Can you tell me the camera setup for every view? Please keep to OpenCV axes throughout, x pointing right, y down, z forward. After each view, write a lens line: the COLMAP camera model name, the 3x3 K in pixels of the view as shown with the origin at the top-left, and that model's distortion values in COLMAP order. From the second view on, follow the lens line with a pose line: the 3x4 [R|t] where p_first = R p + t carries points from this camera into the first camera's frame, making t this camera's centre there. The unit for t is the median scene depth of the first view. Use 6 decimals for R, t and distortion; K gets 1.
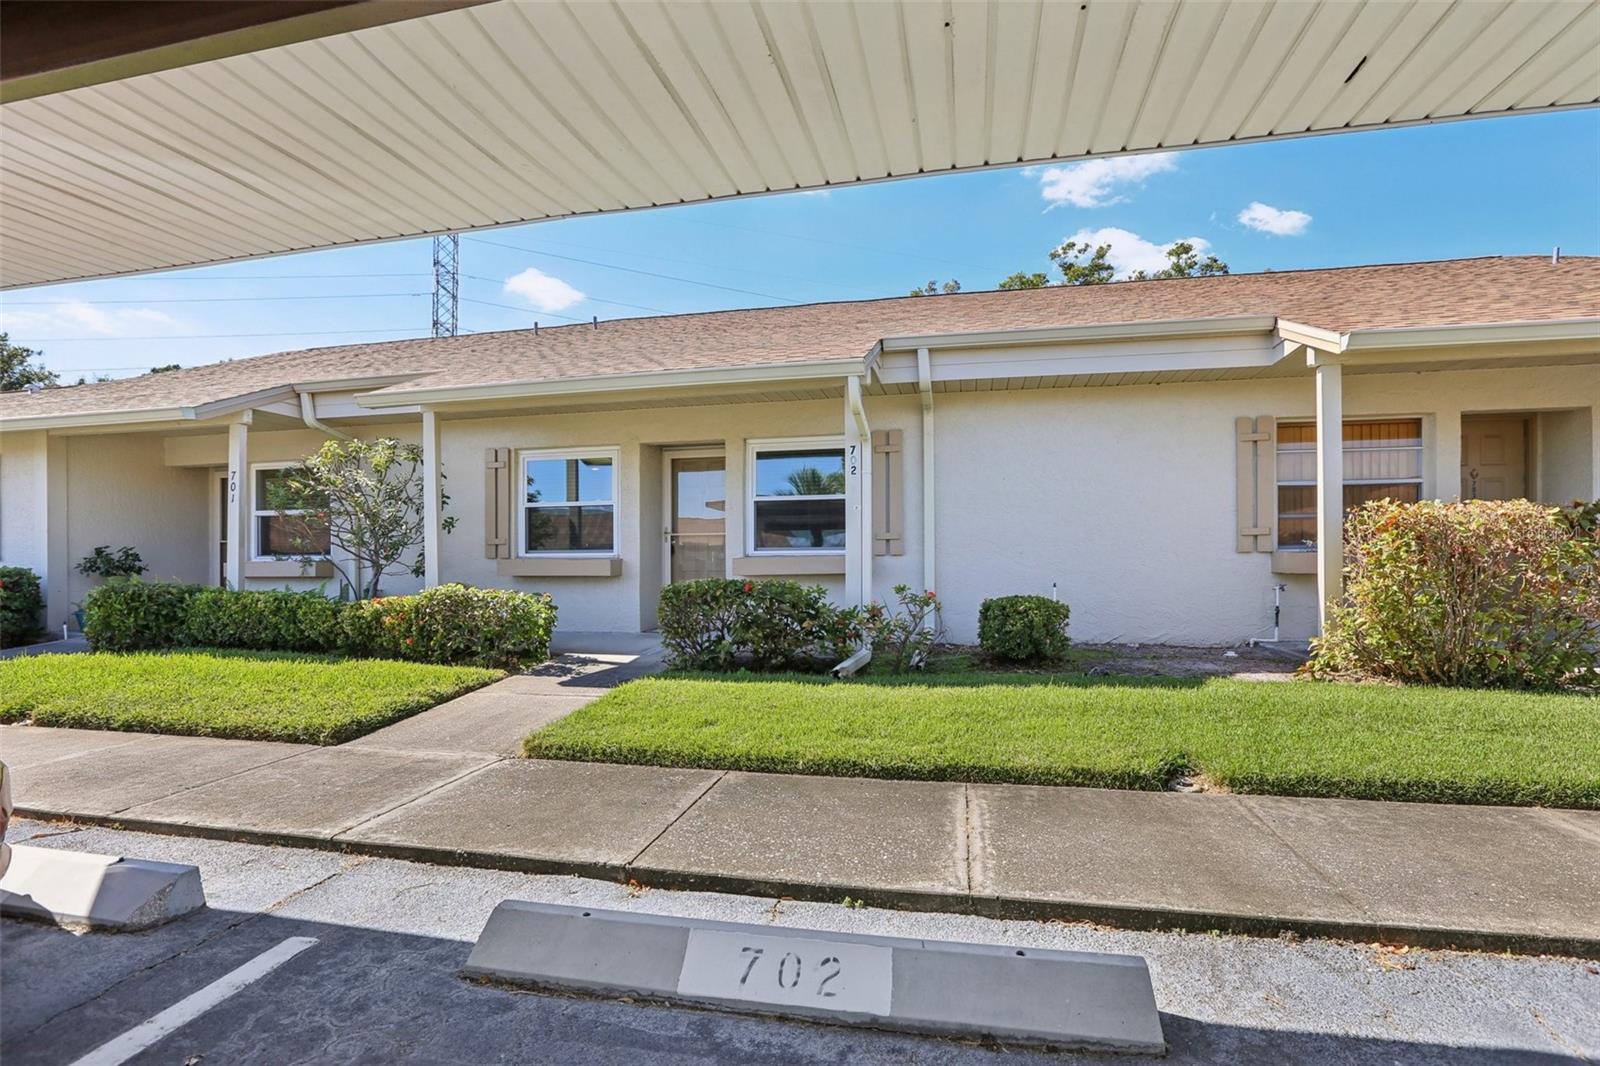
lens RADIAL K [[767.9, 0, 800.5], [0, 767.9, 546.9], [0, 0, 1]] dist [-0.028766, -0.000606]
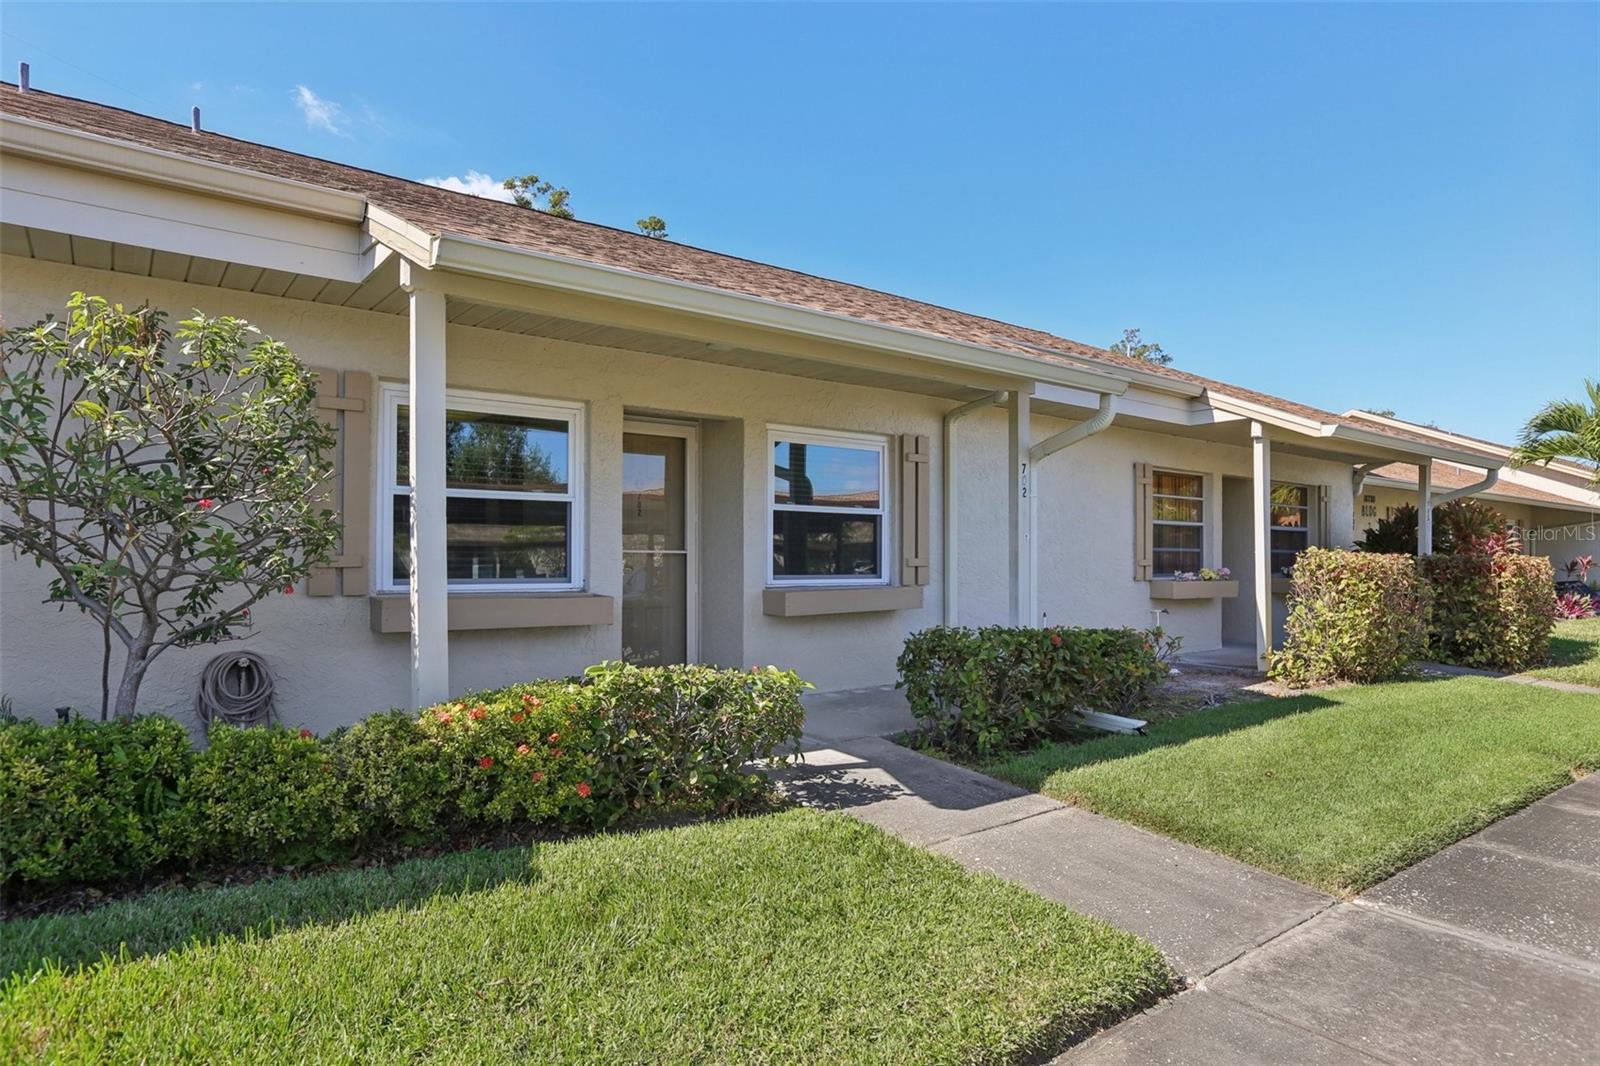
lens RADIAL K [[935.1, 0, 802.4], [0, 935.1, 537.1], [0, 0, 1]] dist [-0.018037, 0.002096]
pose [[0.630205, 0.024542, 0.776041, -0.695004], [-0.022425, 0.999659, -0.013402, -0.023297], [-0.776105, -0.008957, 0.630540, 0.420121]]
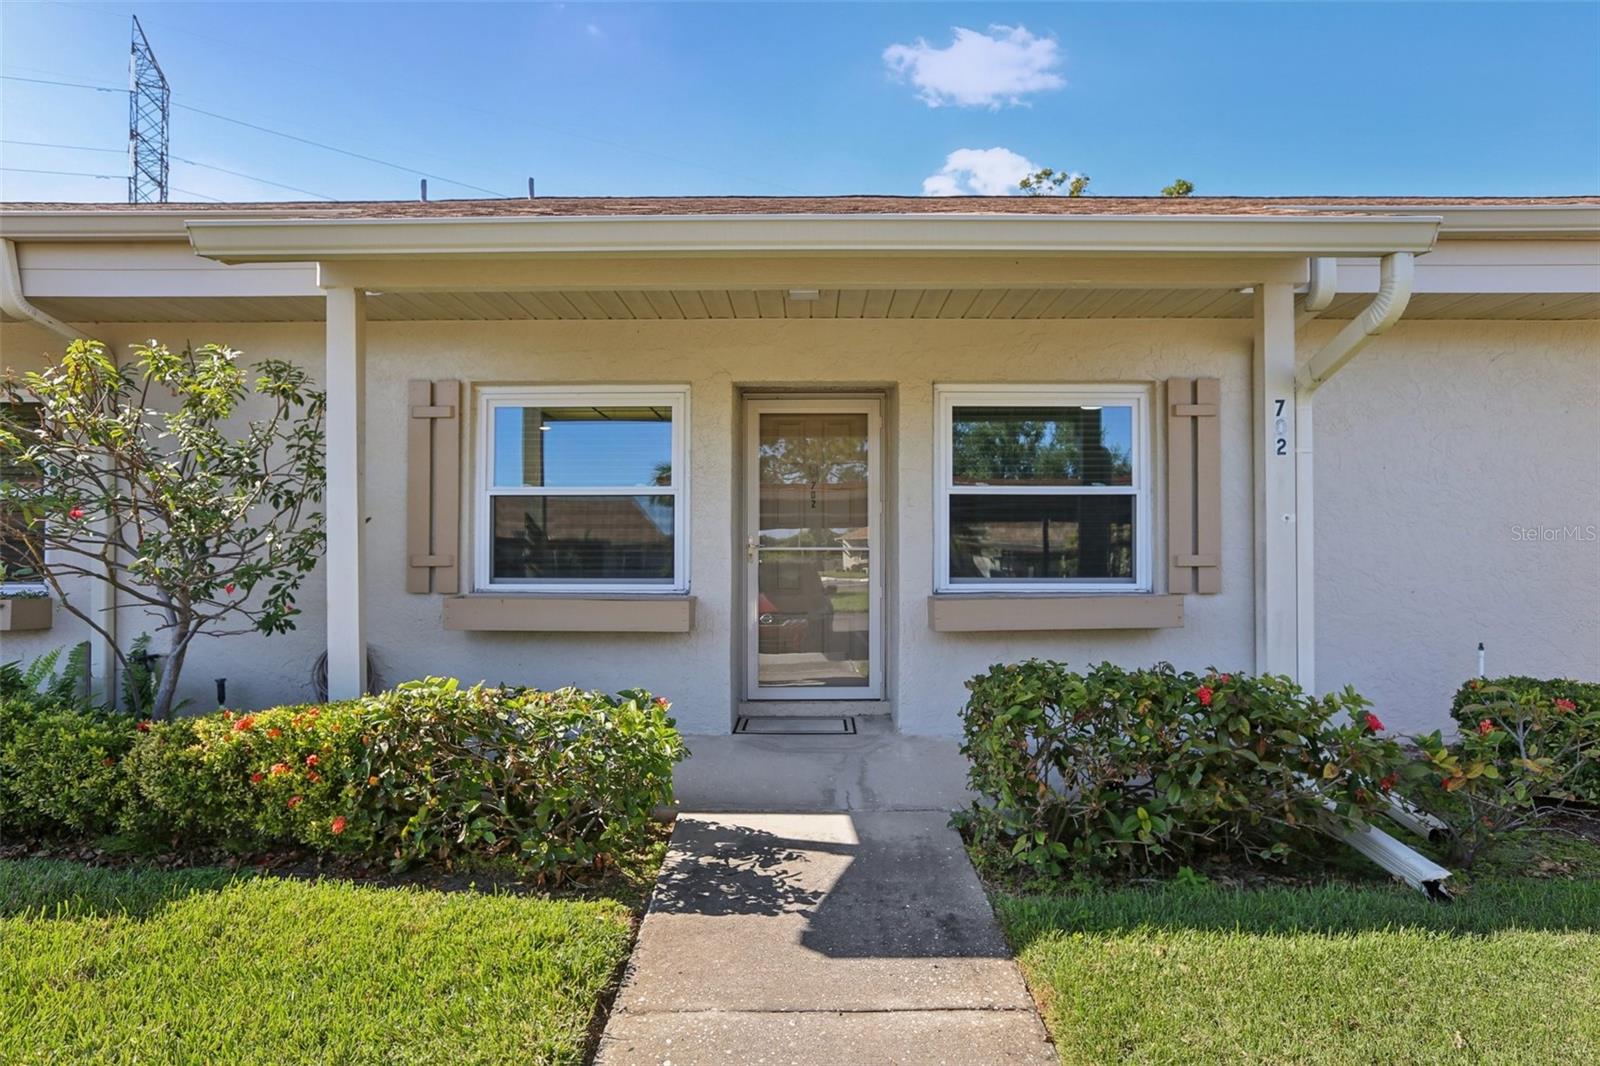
lens RADIAL K [[890.3, 0, 801.9], [0, 890.3, 528.4], [0, 0, 1]] dist [-0.012551, 0.005579]
pose [[0.976665, 0.010993, 0.214488, -0.295308], [-0.009893, 0.999932, -0.006200, -0.028980], [-0.214542, 0.003934, 0.976707, 0.377209]]
